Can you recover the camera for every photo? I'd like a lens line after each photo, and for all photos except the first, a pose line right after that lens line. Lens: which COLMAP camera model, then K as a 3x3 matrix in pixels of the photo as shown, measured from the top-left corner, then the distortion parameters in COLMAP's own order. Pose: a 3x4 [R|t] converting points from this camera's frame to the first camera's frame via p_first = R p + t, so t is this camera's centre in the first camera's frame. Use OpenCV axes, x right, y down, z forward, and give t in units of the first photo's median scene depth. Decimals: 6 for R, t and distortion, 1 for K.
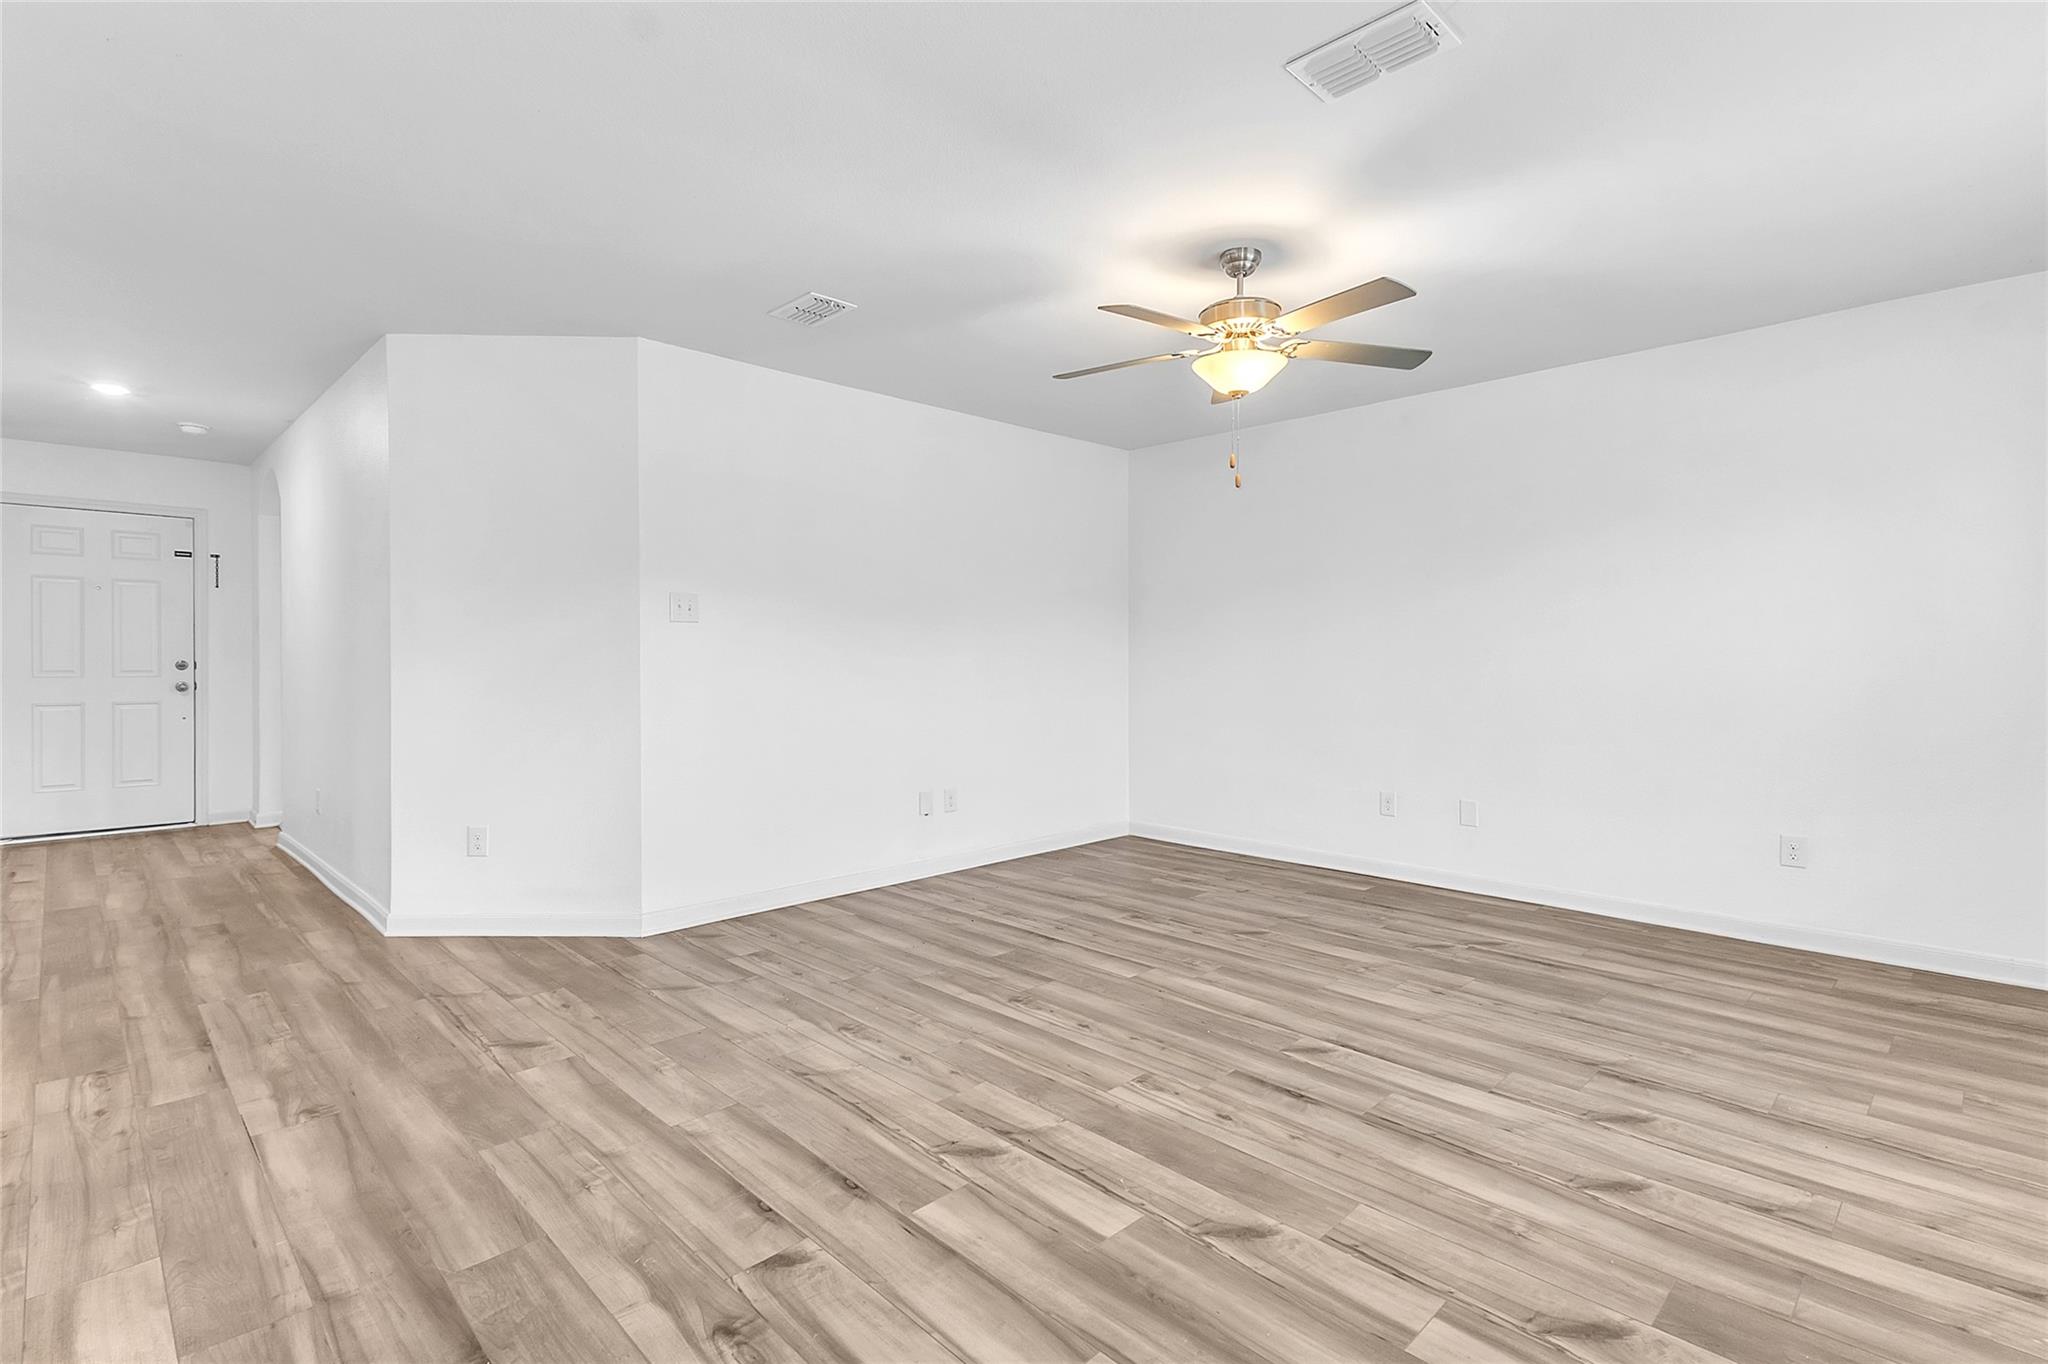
lens RADIAL K [[963.6, 0, 1026.3], [0, 963.6, 663.0], [0, 0, 1]] dist [0.016478, 0.000143]
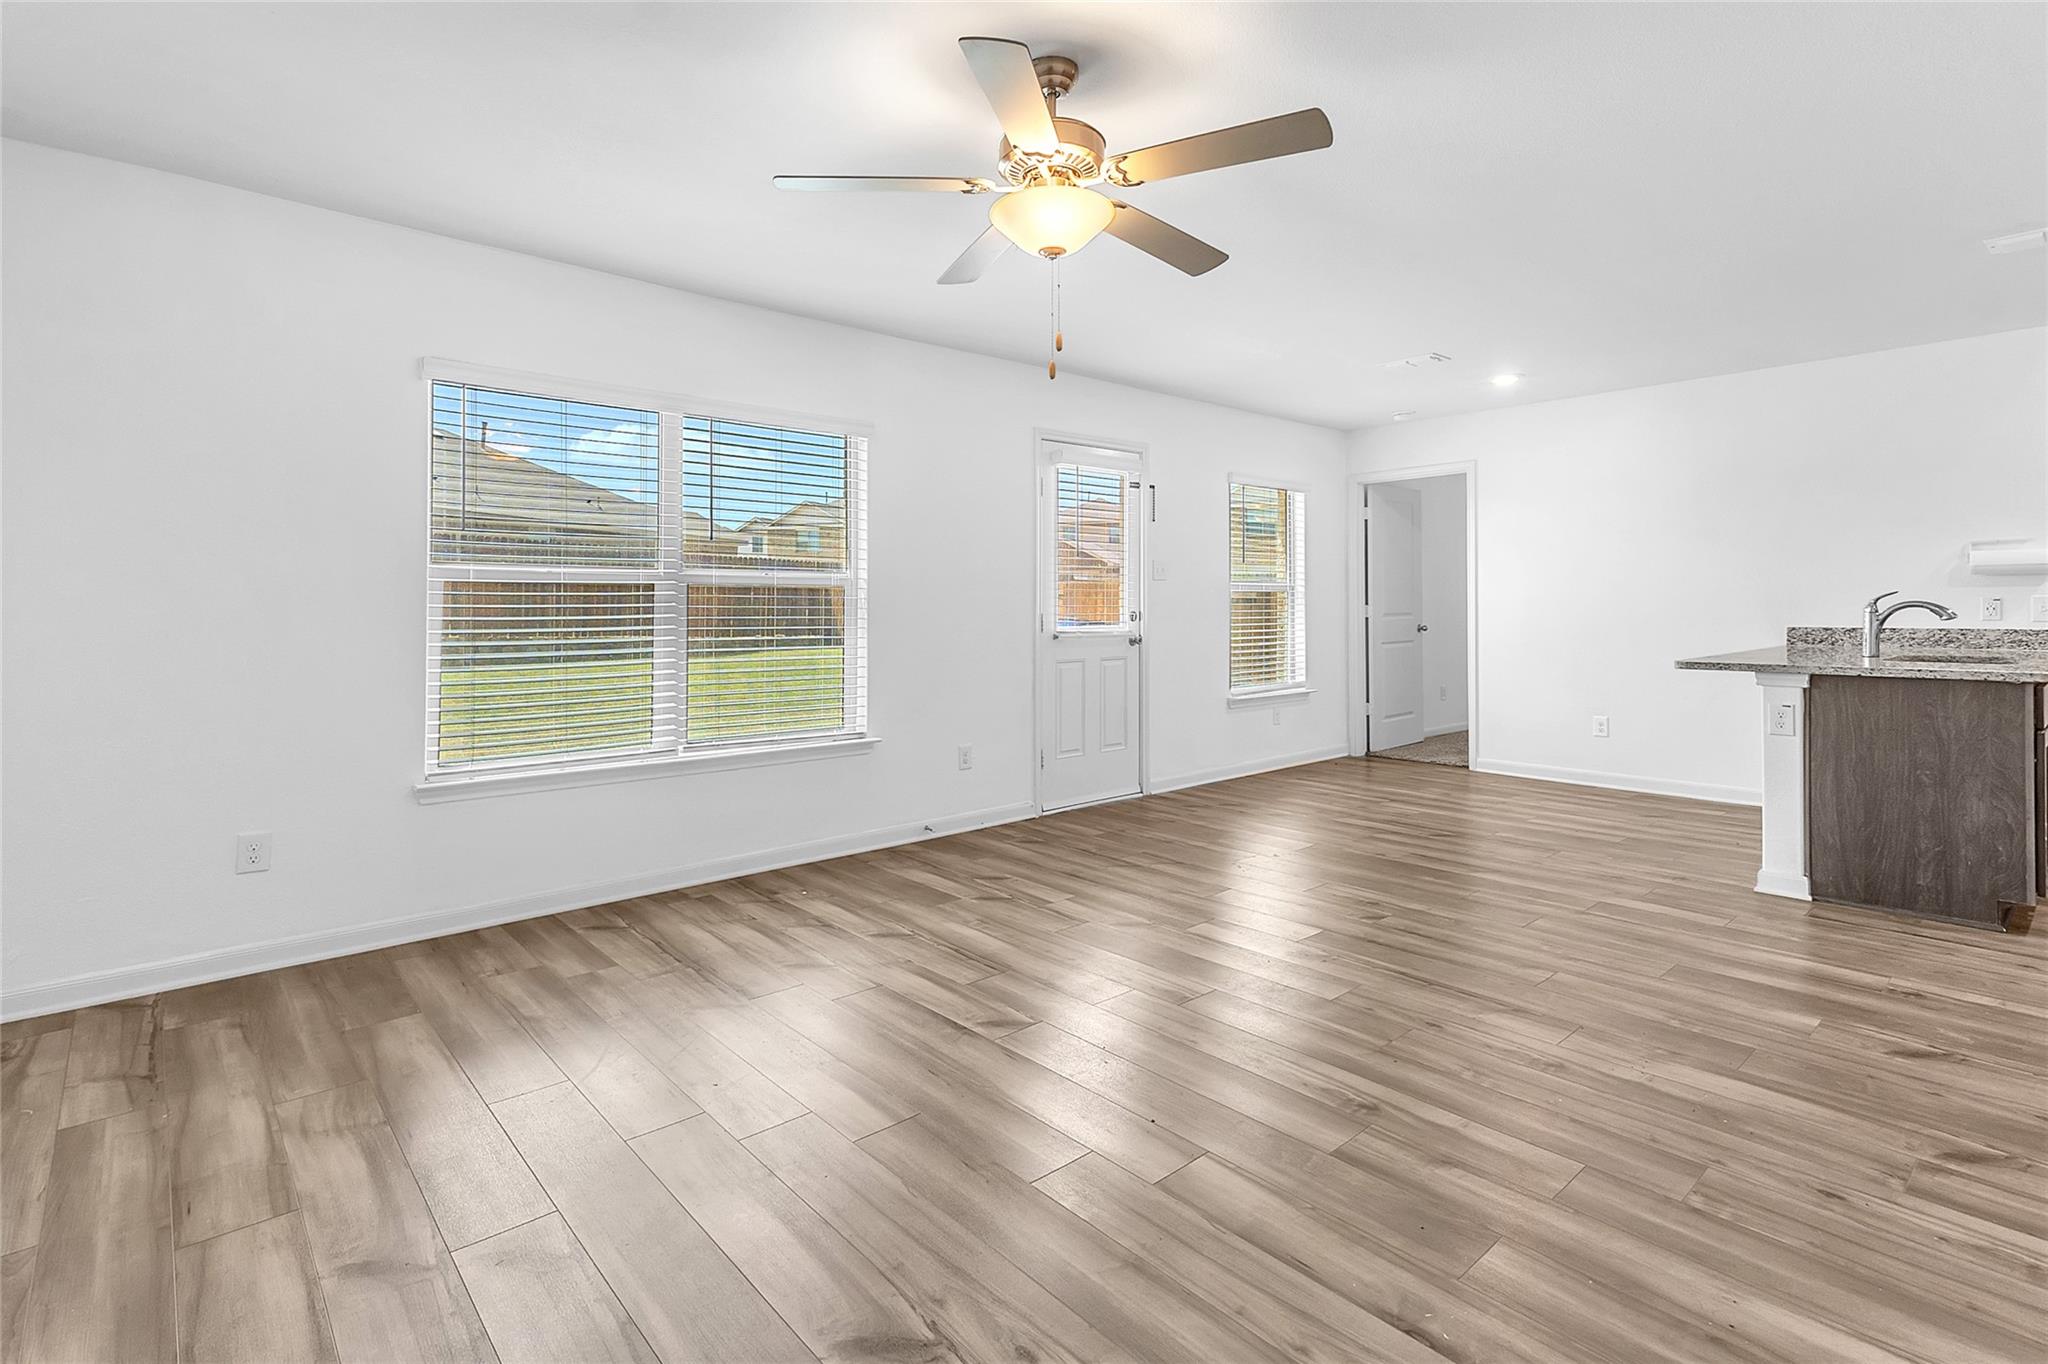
lens RADIAL K [[970.6, 0, 1019.0], [0, 970.6, 608.0], [0, 0, 1]] dist [0.022341, -0.007626]
pose [[-0.998290, 0.007633, 0.057960, 0.209734], [0.007840, 0.999964, 0.003336, -0.008240], [-0.057933, 0.003785, -0.998313, 1.854538]]
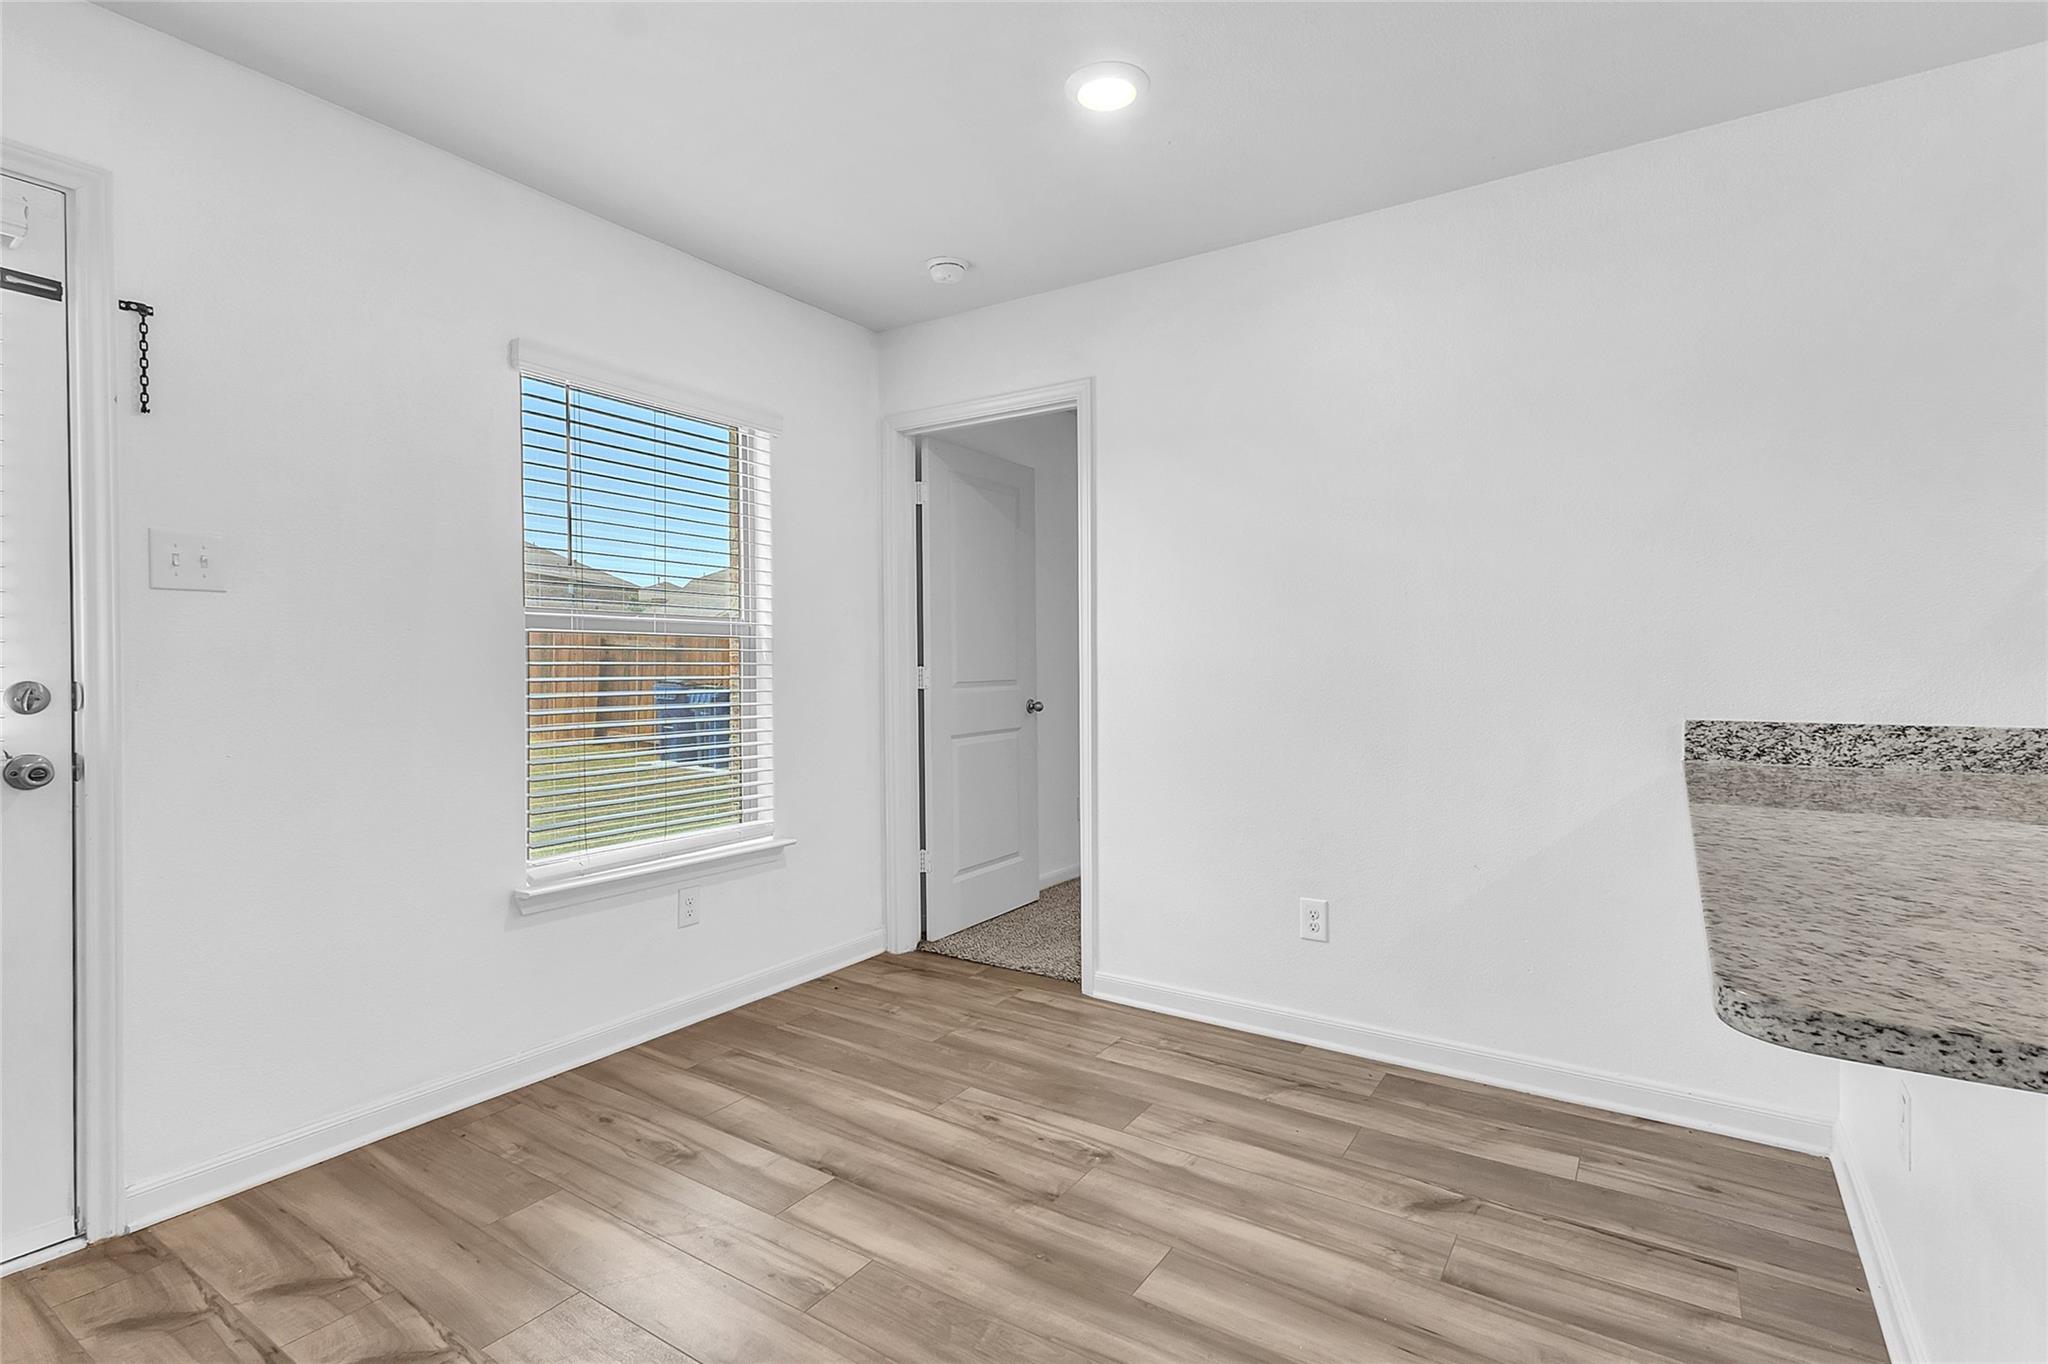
lens RADIAL K [[974.2, 0, 1024.7], [0, 974.2, 644.5], [0, 0, 1]] dist [0.014348, 0.000543]
pose [[-0.979389, -0.002667, -0.201967, -0.407591], [0.001881, 0.999749, -0.022324, -0.001659], [0.201976, -0.022244, -0.979138, 0.632397]]
